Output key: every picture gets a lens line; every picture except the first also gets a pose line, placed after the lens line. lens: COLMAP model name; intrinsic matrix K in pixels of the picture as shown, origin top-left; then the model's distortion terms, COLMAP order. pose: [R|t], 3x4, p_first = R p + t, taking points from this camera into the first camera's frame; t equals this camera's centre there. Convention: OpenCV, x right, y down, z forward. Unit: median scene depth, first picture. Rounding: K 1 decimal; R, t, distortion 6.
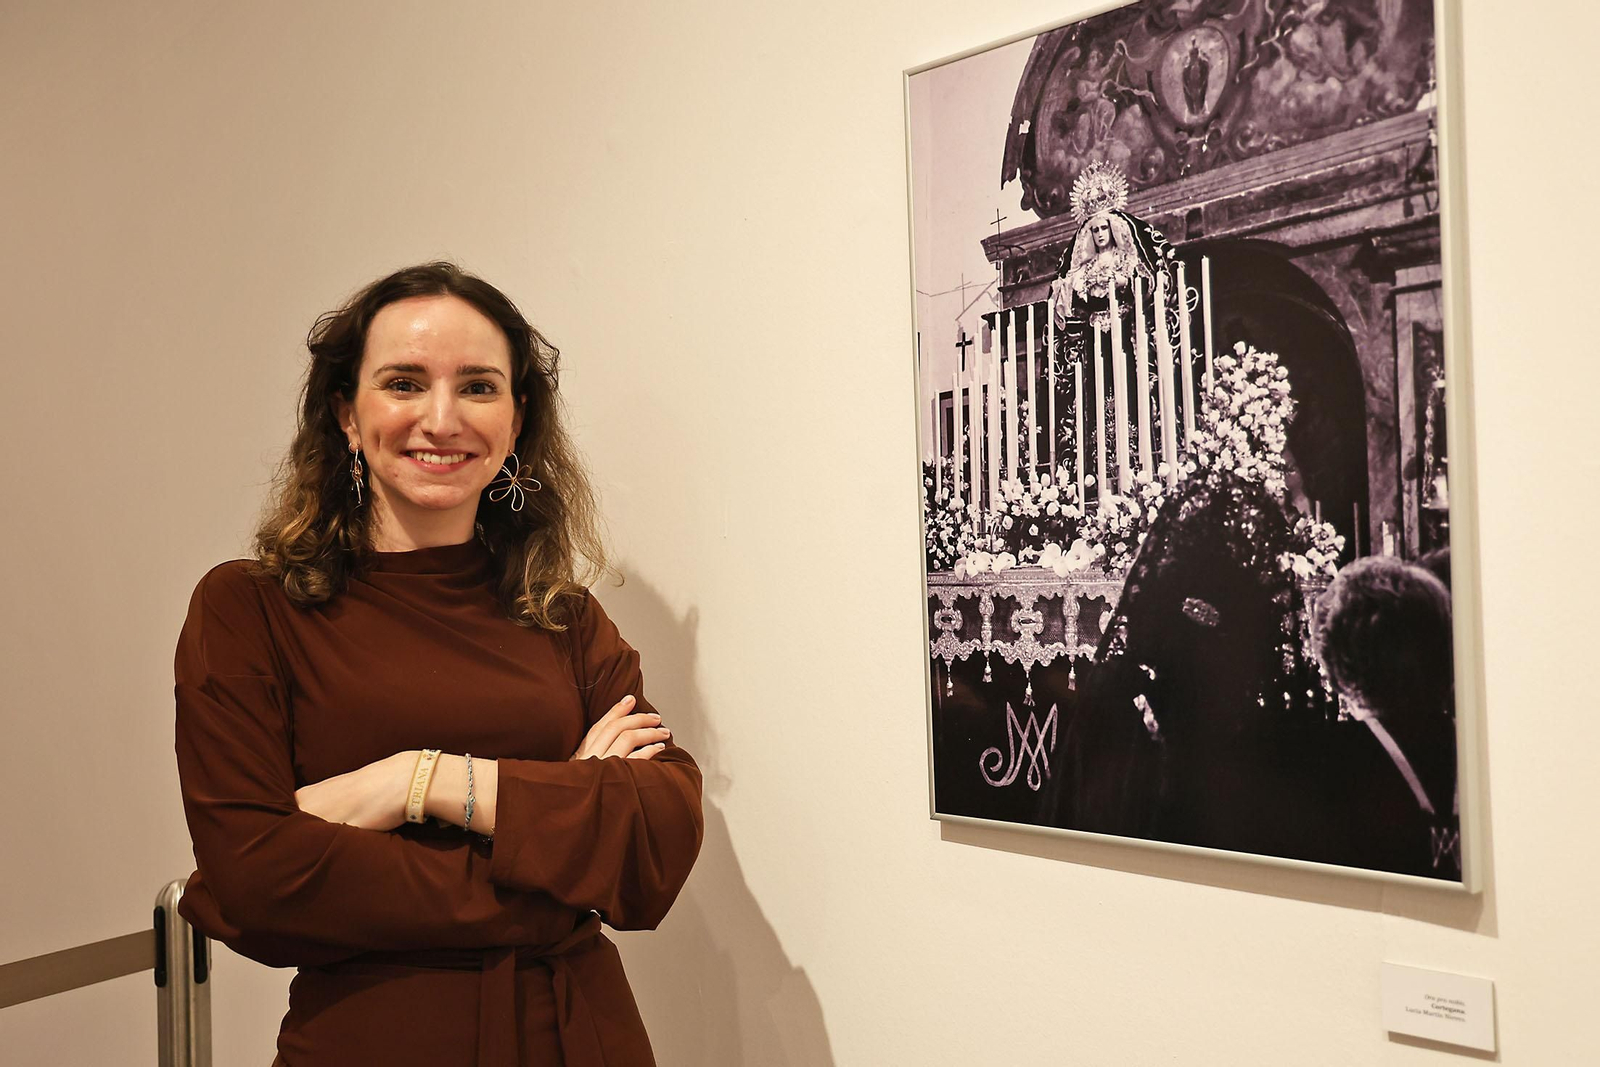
lens RADIAL K [[1673.8, 0, 799.3], [0, 1673.8, 519.5], [0, 0, 1]] dist [0.041381, 0.000000]
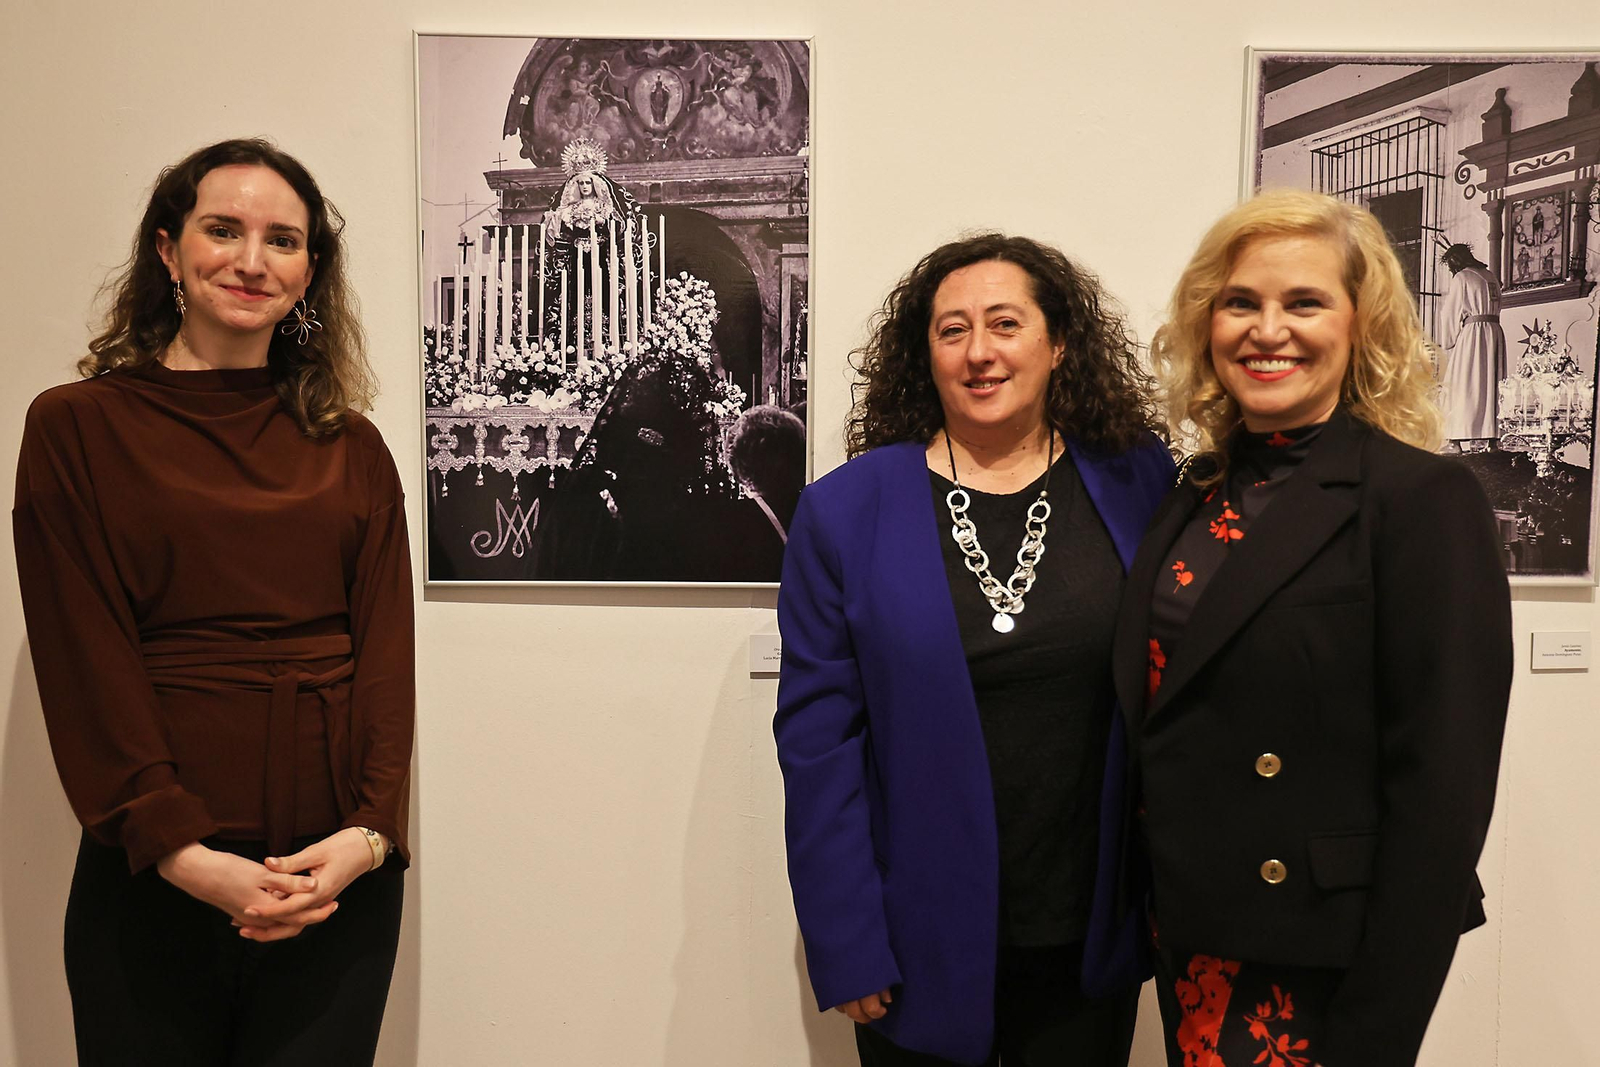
lens RADIAL K [[1638.0, 0, 796.8], [0, 1638.0, 537.5], [0, 0, 1]] dist [0.050929, 0.000000]
pose [[0.614714, -0.020484, 0.788484, -0.921094], [-0.039013, 0.997650, 0.056333, 0.057656], [-0.787784, -0.065390, 0.612470, -0.083498]]
